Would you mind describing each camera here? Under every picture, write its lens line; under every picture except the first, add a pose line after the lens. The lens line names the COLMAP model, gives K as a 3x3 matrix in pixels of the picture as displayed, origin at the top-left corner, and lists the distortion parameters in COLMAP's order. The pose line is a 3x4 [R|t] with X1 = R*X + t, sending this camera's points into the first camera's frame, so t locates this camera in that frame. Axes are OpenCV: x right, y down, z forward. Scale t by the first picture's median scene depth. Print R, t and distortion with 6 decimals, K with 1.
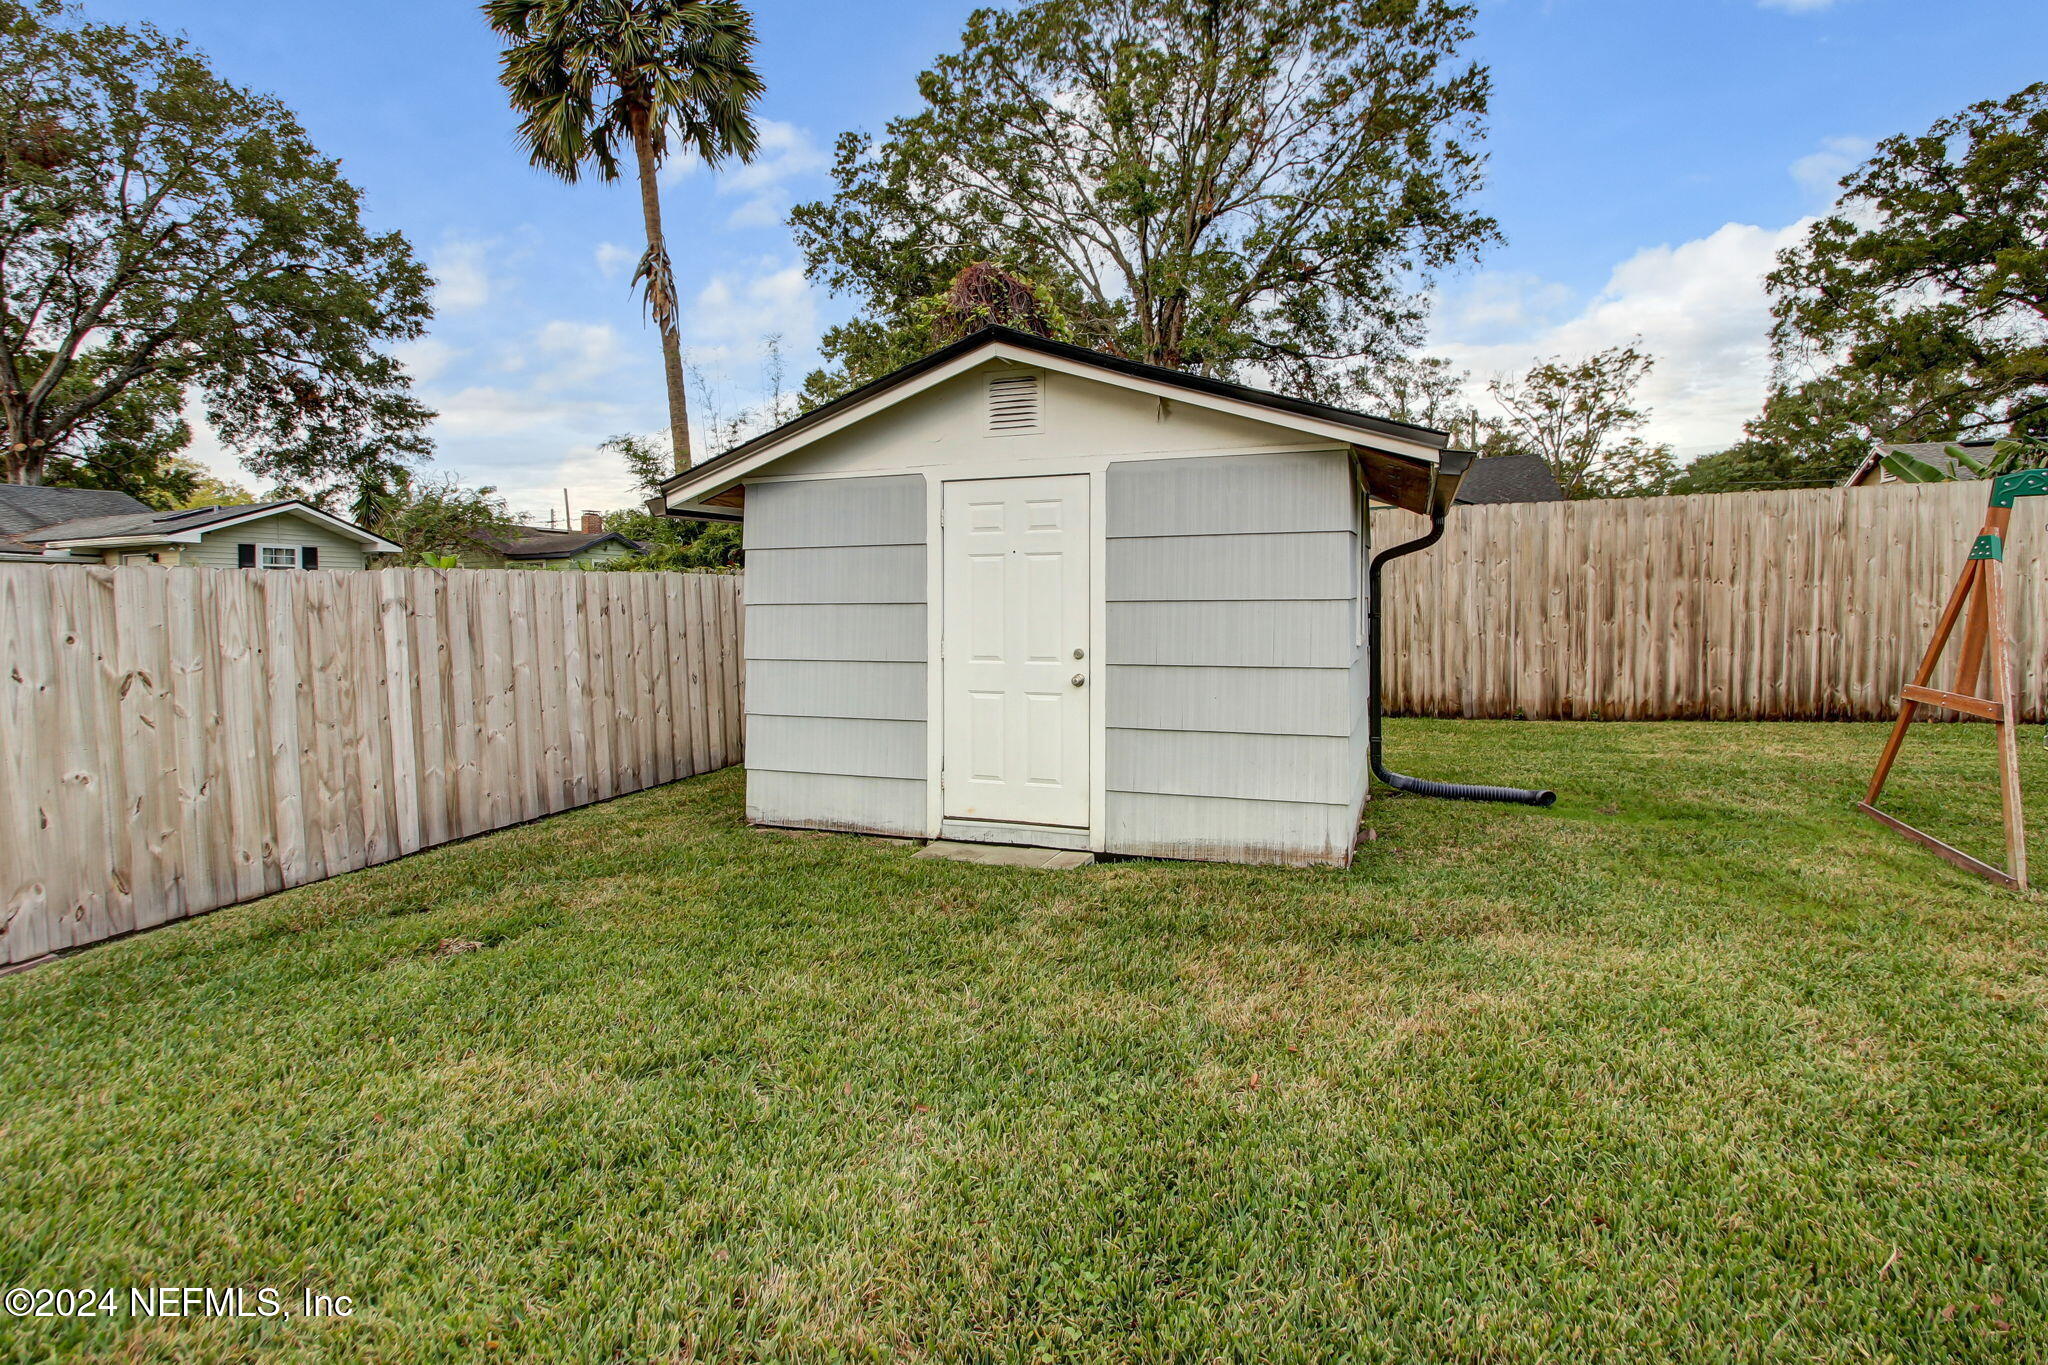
lens RADIAL K [[1015.4, 0, 970.7], [0, 1015.4, 620.8], [0, 0, 1]] dist [-0.021407, -0.003716]
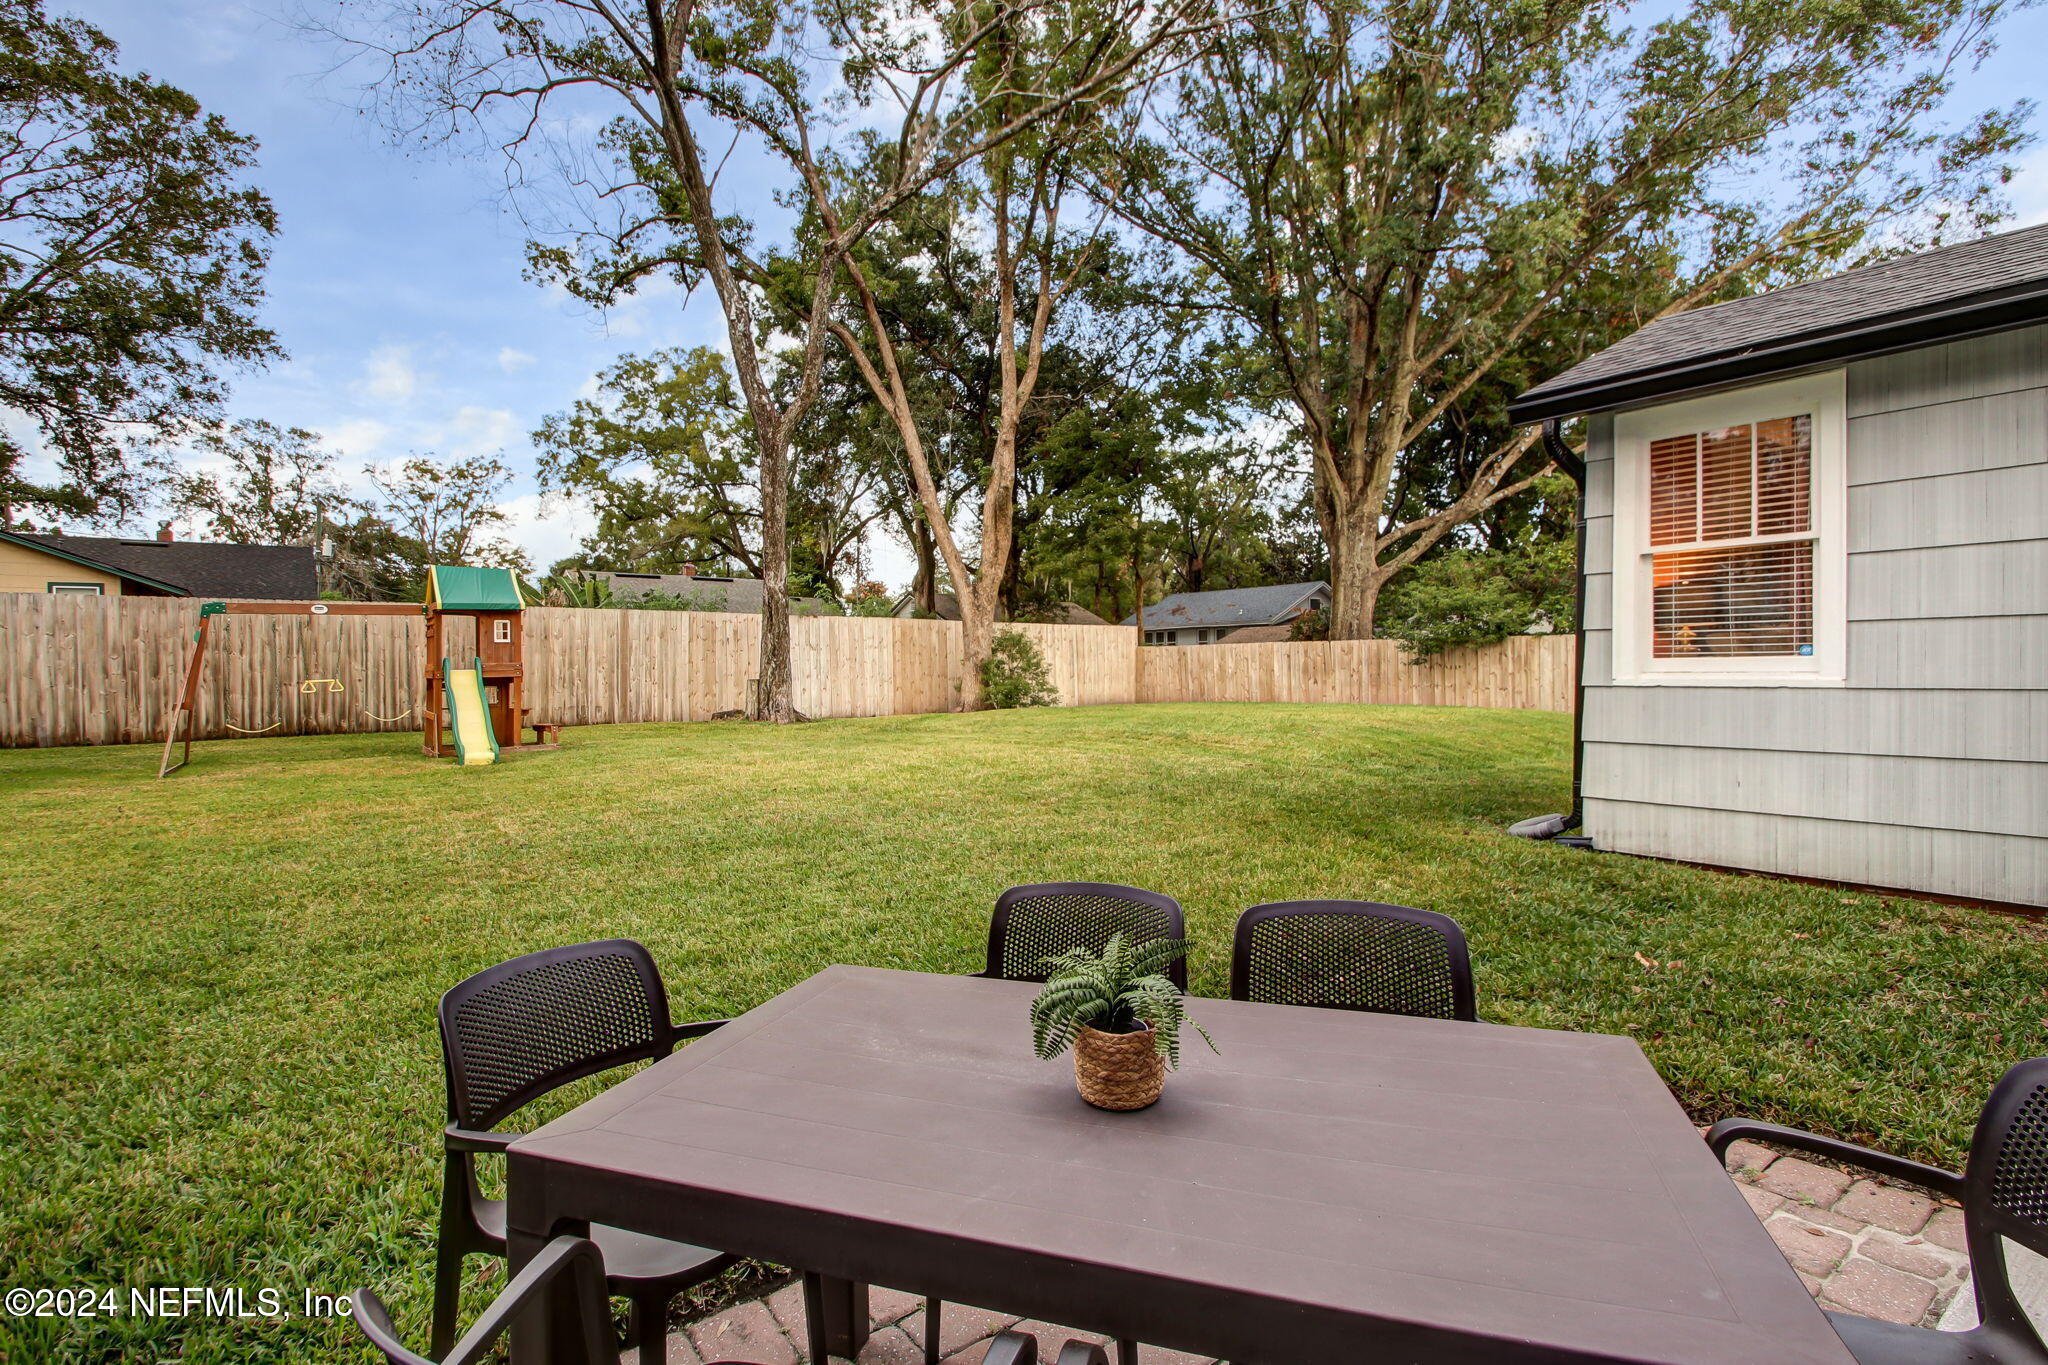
lens RADIAL K [[977.6, 0, 1013.1], [0, 977.6, 689.3], [0, 0, 1]] dist [0.003224, -0.008708]
pose [[0.519136, -0.000538, 0.854692, 0.011990], [0.009155, 0.999946, -0.004931, 0.009344], [-0.854643, 0.010385, 0.519113, -0.219173]]
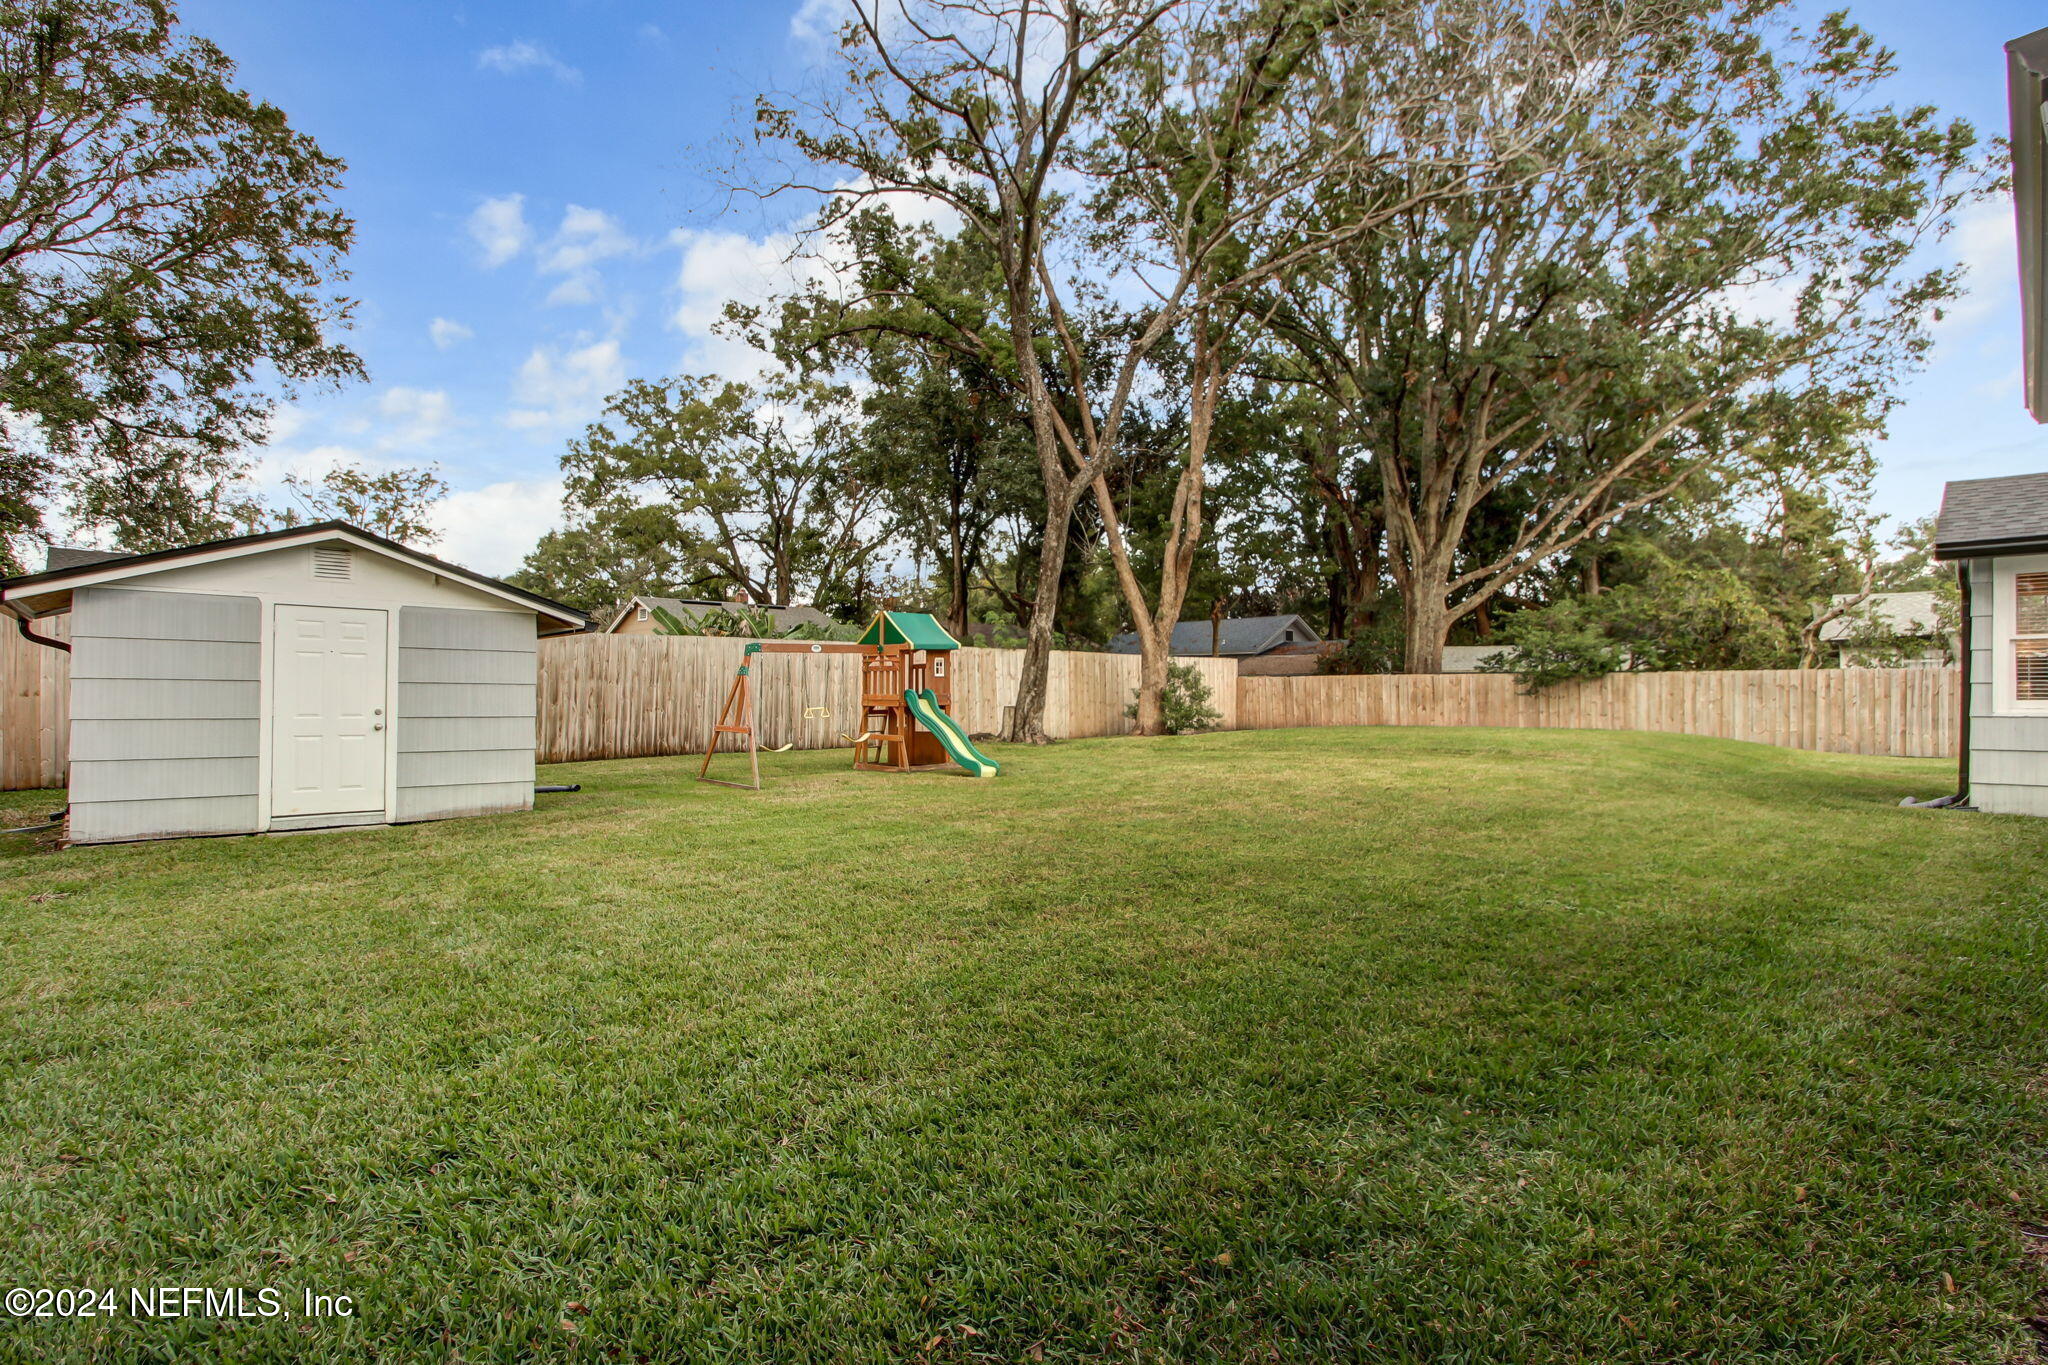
lens RADIAL K [[977.6, 0, 1031.3], [0, 977.6, 701.6], [0, 0, 1]] dist [0.003224, -0.008708]
pose [[0.405273, 0.010281, 0.914138, -0.136356], [0.008409, 0.999853, -0.014973, 0.006856], [-0.914157, 0.013755, 0.405127, -0.099997]]
